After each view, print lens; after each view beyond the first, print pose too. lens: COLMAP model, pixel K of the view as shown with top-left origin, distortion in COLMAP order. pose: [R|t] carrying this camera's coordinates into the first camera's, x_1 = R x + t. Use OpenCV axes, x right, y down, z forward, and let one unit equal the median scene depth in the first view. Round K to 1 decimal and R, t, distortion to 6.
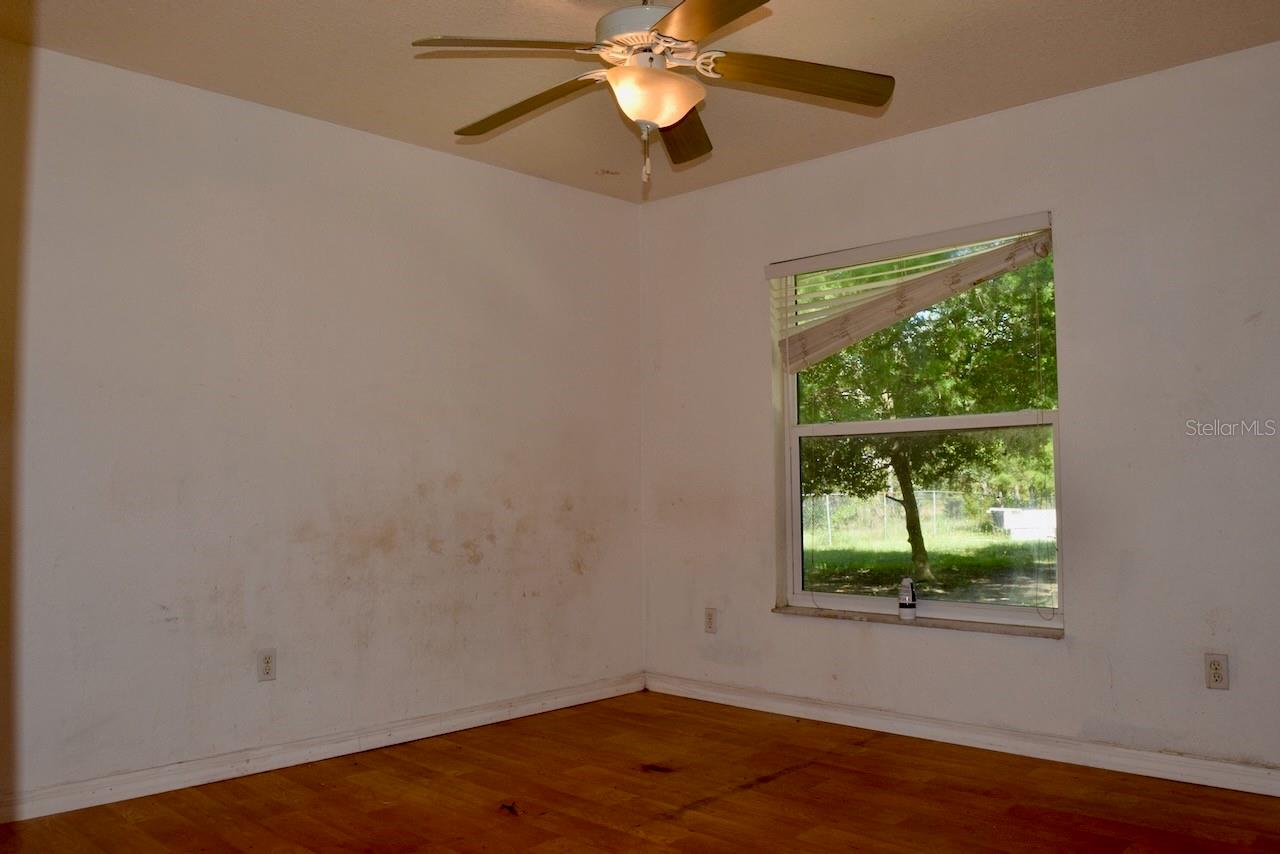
lens RADIAL K [[1004.2, 0, 640.0], [0, 1004.2, 427.0], [0, 0, 1]] dist [-0.102306, 0.034637]
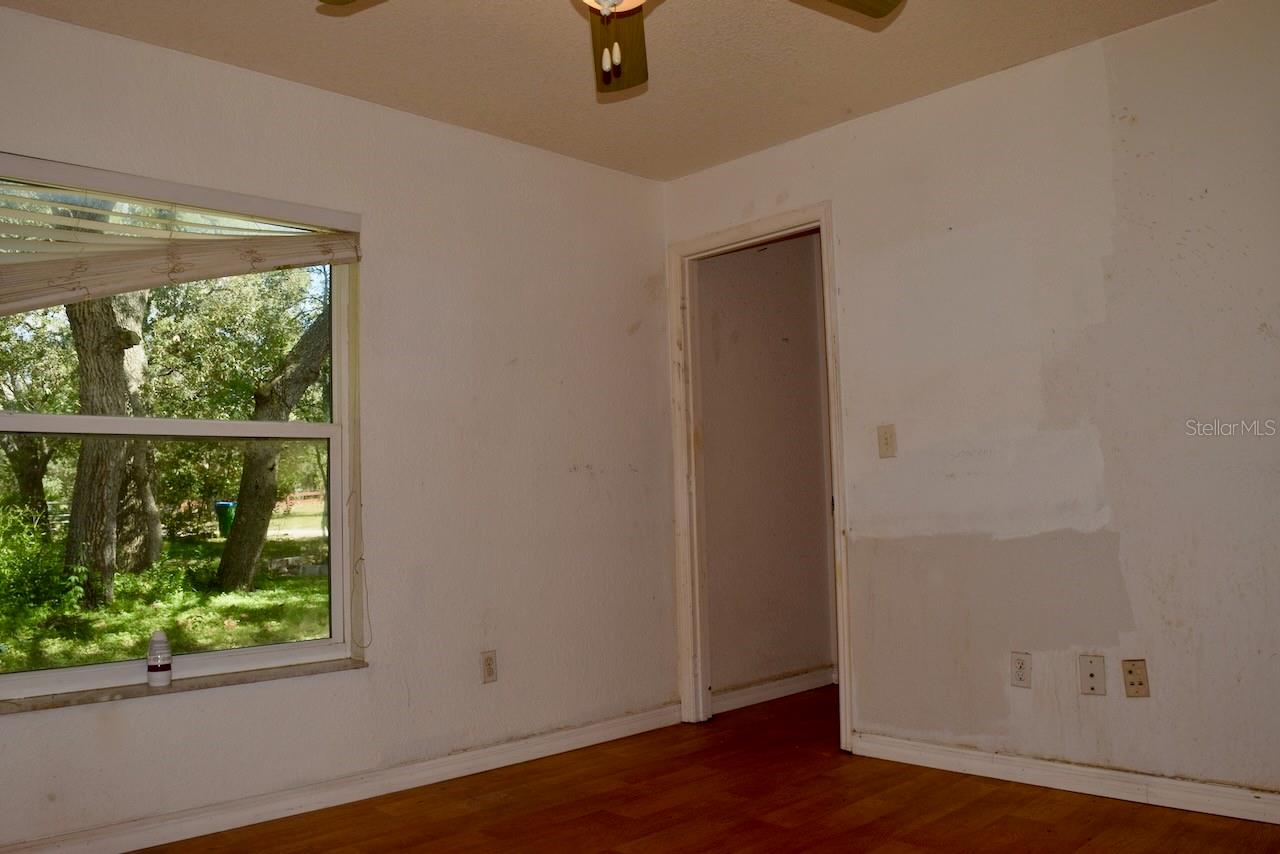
lens RADIAL K [[1004.2, 0, 640.0], [0, 1004.2, 427.0], [0, 0, 1]] dist [-0.102306, 0.034637]
pose [[0.038884, 0.080904, 0.995963, -0.466920], [-0.033824, 0.996252, -0.079607, 0.046882], [-0.998671, -0.030592, 0.041474, 0.624608]]
